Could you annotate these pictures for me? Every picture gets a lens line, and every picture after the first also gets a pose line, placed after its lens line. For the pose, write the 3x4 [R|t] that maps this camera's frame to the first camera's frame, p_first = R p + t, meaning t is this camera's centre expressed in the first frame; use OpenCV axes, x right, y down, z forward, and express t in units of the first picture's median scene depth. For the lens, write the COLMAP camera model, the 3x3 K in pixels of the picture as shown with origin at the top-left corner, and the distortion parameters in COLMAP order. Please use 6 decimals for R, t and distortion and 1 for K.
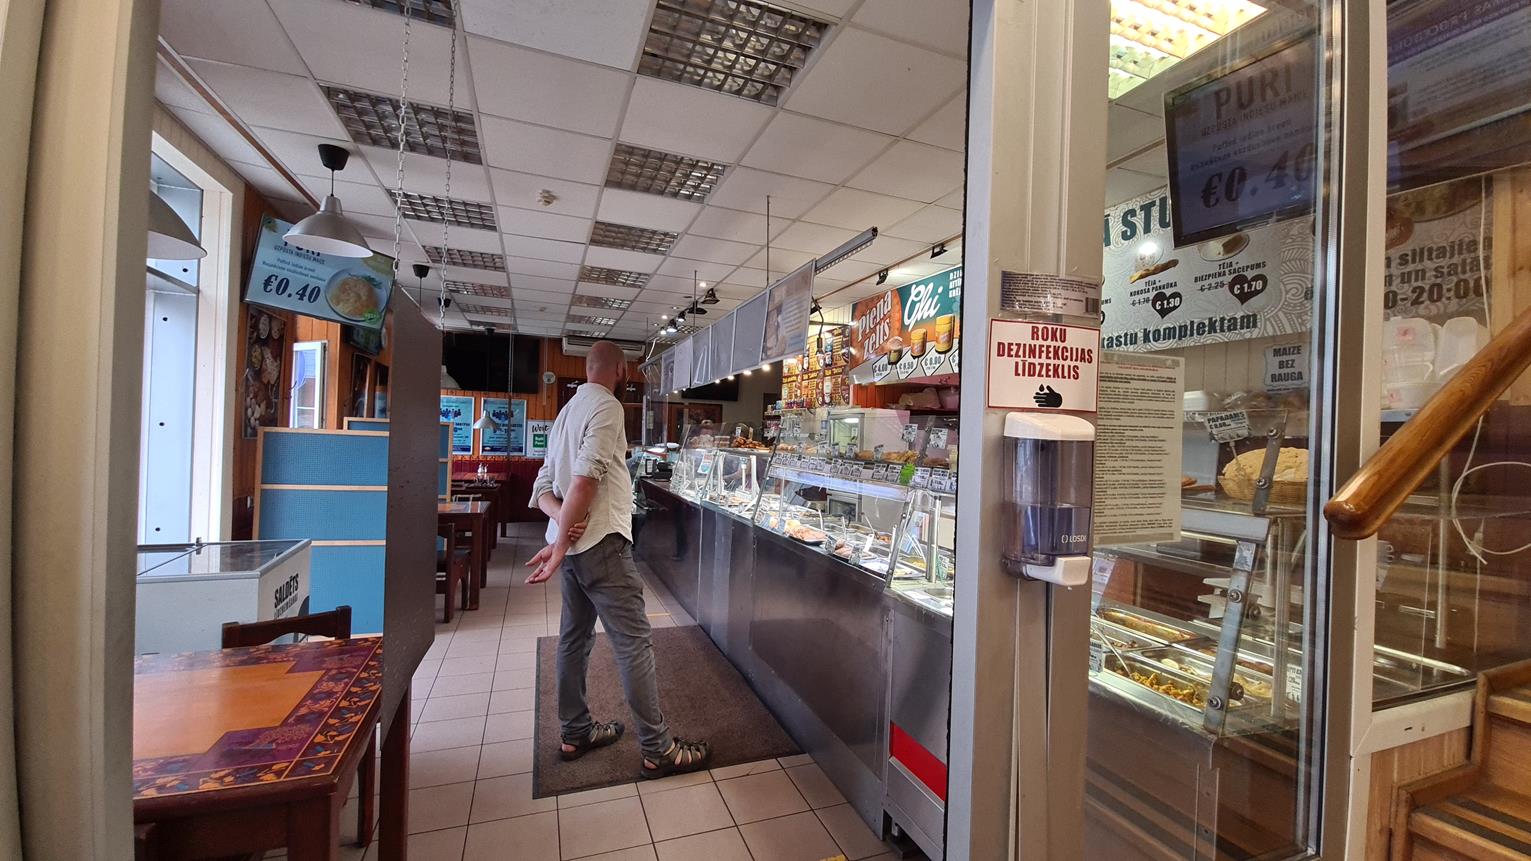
lens RADIAL K [[625.9, 0, 771.6], [0, 625.9, 432.3], [0, 0, 1]] dist [-0.003550, -0.001738]
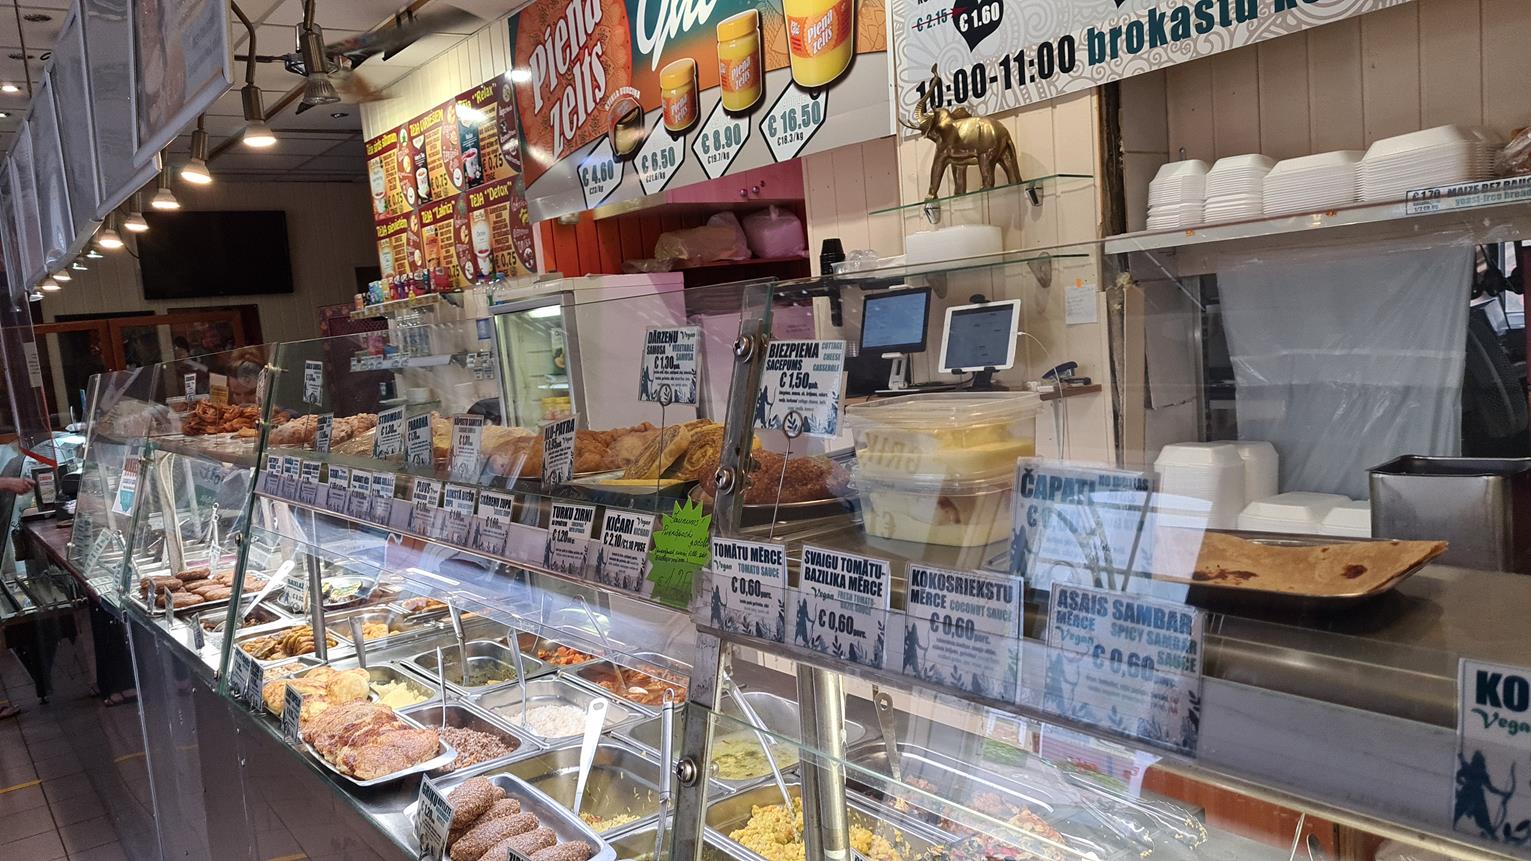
lens RADIAL K [[1157.8, 0, 765.4], [0, 1157.8, 444.3], [0, 0, 1]] dist [0.054801, -0.000866]
pose [[0.954446, -0.146600, 0.259888, 0.057524], [0.118991, 0.985733, 0.119043, -0.007131], [-0.273632, -0.082696, 0.958273, 0.240338]]
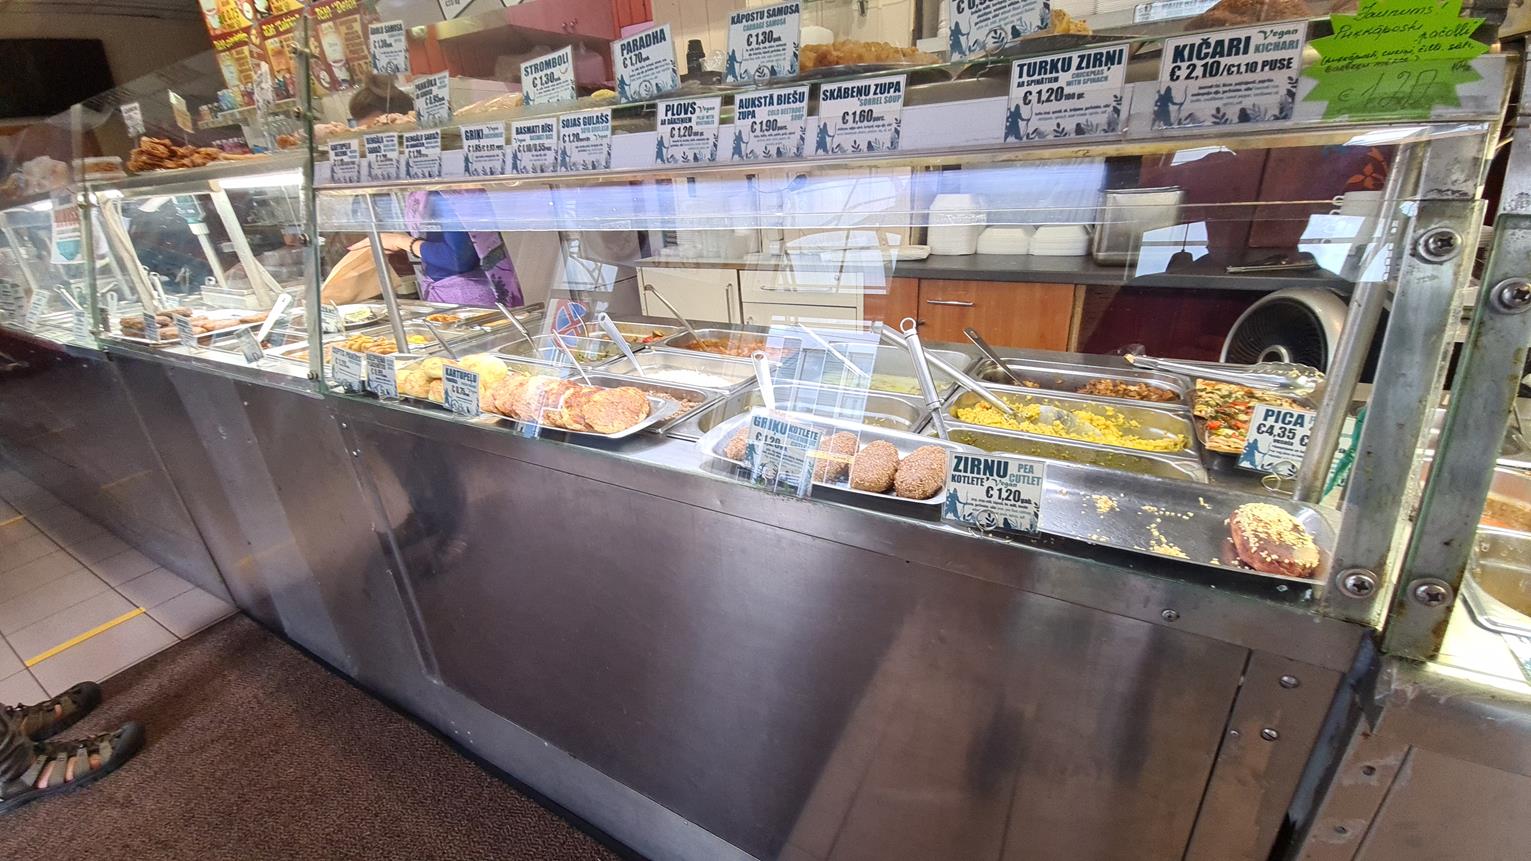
lens RADIAL K [[625.9, 0, 770.0], [0, 625.9, 434.6], [0, 0, 1]] dist [-0.003550, -0.001738]
pose [[0.766803, -0.327581, 0.552001, -0.024166], [0.079865, 0.901979, 0.424329, 0.029261], [-0.636895, -0.281291, 0.717802, 0.383125]]
